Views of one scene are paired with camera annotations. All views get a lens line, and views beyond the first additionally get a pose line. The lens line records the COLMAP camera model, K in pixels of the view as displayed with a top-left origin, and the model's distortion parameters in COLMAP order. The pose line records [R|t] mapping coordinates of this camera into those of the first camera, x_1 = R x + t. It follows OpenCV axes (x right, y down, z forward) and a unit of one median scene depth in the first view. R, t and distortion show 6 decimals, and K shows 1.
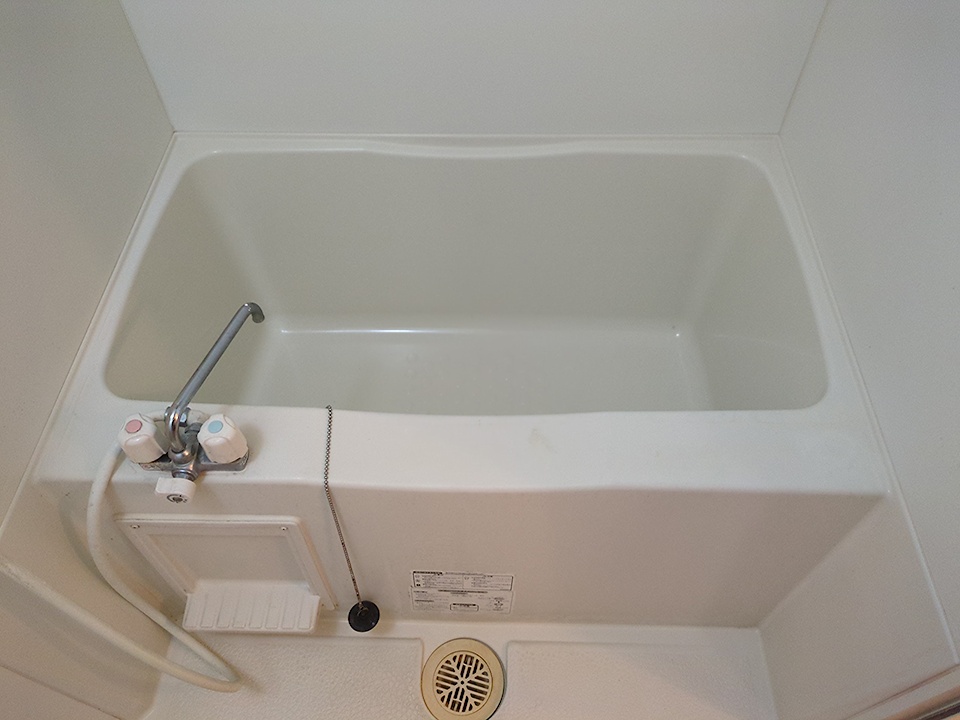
lens RADIAL K [[716.4, 0, 477.9], [0, 716.4, 359.1], [0, 0, 1]] dist [0.051105, -0.038682]
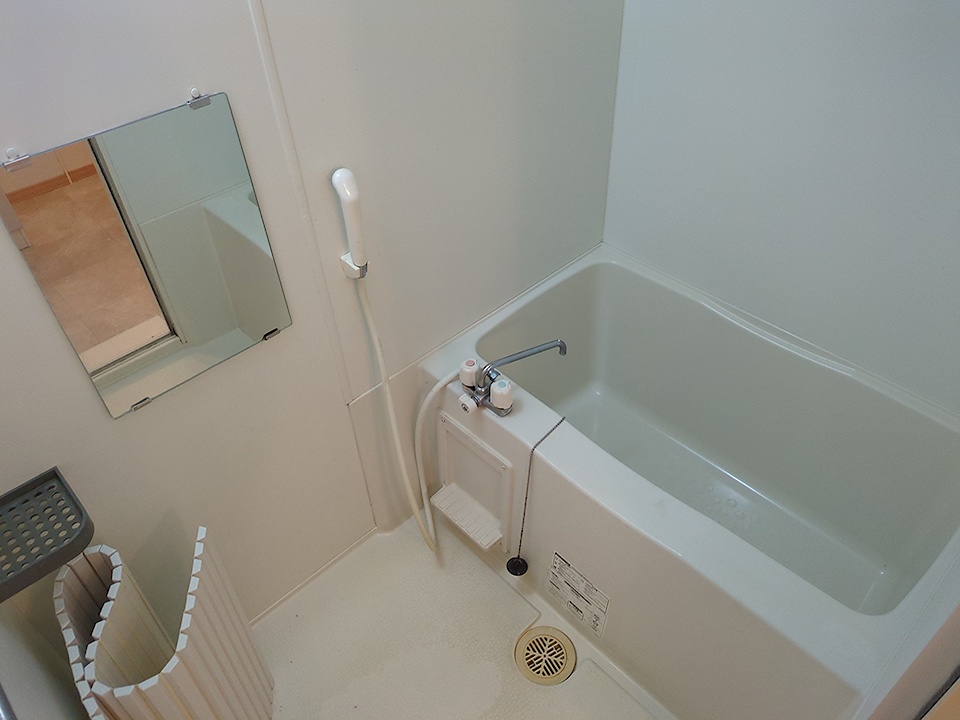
lens RADIAL K [[716.4, 0, 477.9], [0, 716.4, 359.1], [0, 0, 1]] dist [0.051105, -0.038682]
pose [[0.706675, 0.467549, -0.531045, 0.387350], [-0.554657, 0.832061, -0.005524, 0.063955], [0.439279, 0.298451, 0.847326, -0.419023]]
